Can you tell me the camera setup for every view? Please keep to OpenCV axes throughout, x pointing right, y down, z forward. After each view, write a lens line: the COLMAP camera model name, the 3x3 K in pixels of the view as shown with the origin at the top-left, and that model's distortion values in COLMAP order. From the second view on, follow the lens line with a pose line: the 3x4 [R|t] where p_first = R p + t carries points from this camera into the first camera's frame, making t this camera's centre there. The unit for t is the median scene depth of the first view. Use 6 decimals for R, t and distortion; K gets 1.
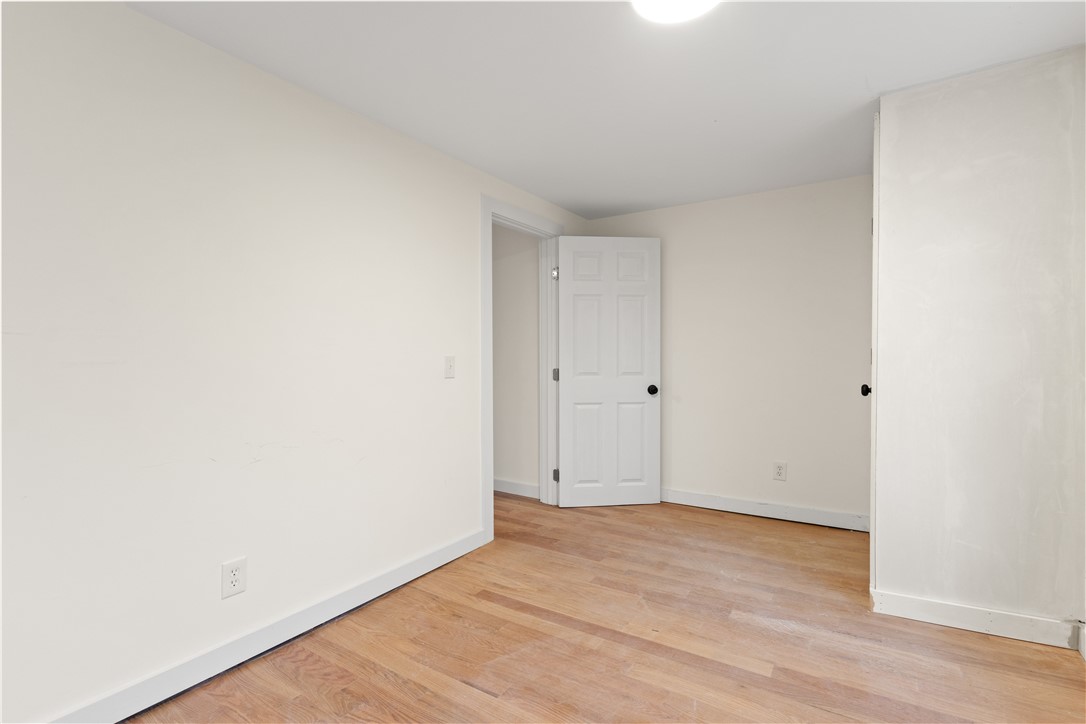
lens RADIAL K [[503.0, 0, 543.1], [0, 503.0, 358.8], [0, 0, 1]] dist [-0.010935, 0.000597]
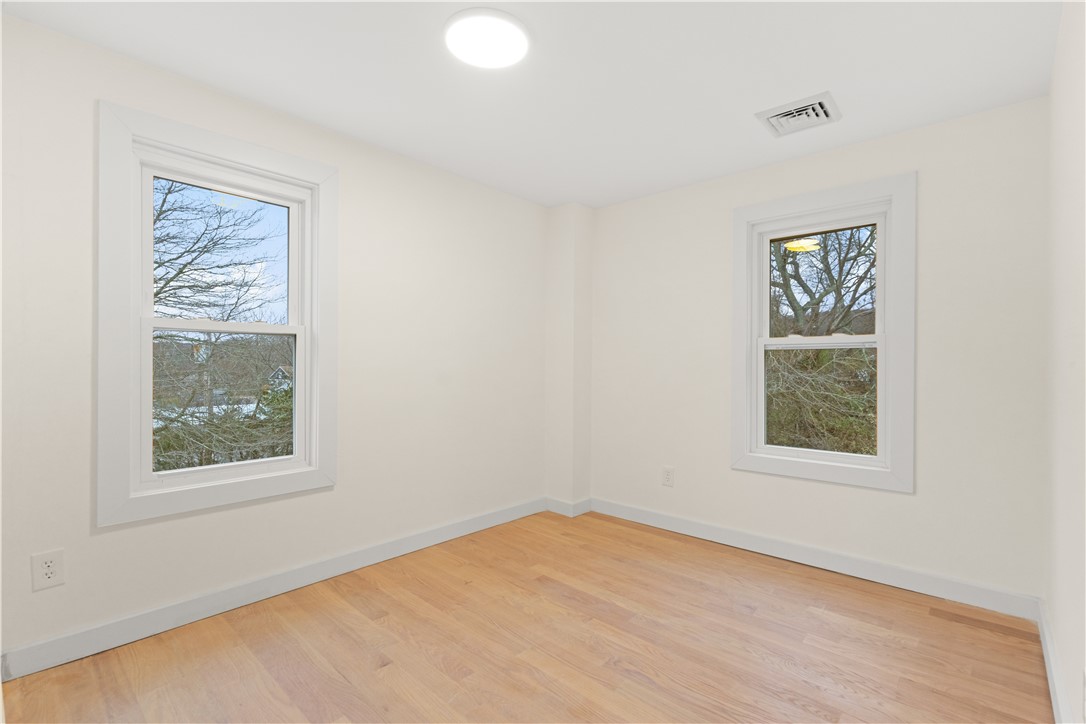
lens RADIAL K [[503.0, 0, 537.6], [0, 503.0, 363.6], [0, 0, 1]] dist [-0.010935, 0.000597]
pose [[-0.988662, -0.009670, 0.149850, -0.013041], [-0.008385, 0.999922, 0.009203, -0.007588], [-0.149927, 0.007842, -0.988666, 1.106622]]
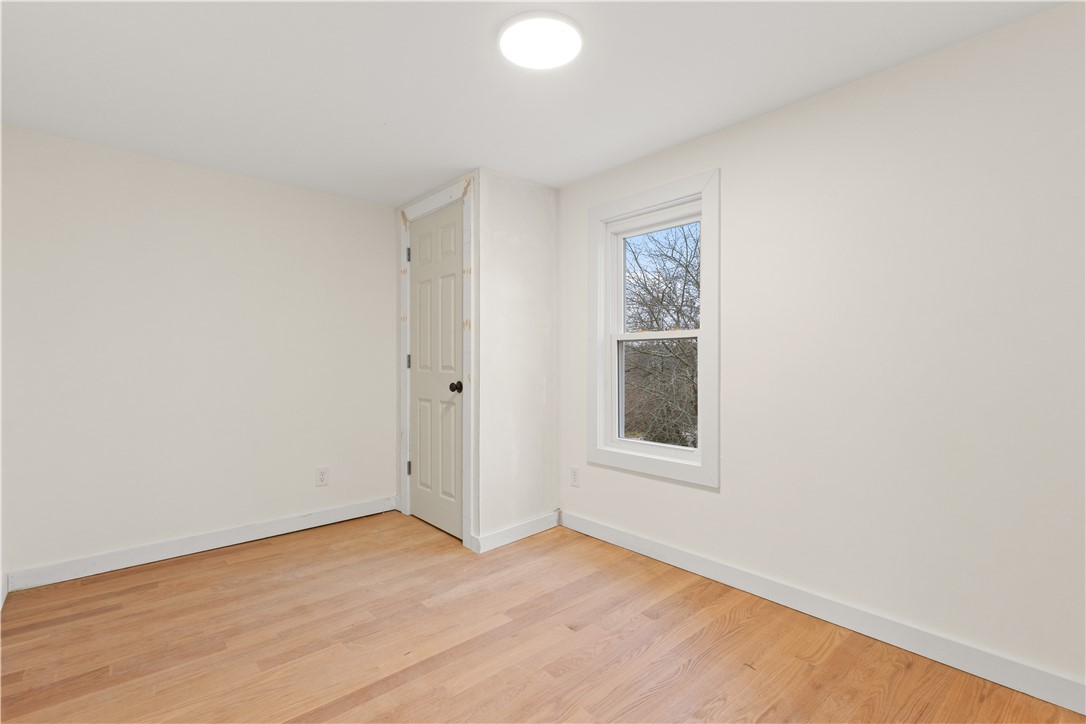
lens RADIAL K [[503.0, 0, 550.1], [0, 503.0, 361.9], [0, 0, 1]] dist [-0.010935, 0.000597]
pose [[0.267055, -0.005746, 0.963664, -0.436571], [0.008881, 0.999954, 0.003501, -0.006695], [-0.963640, 0.007623, 0.267094, 0.344409]]
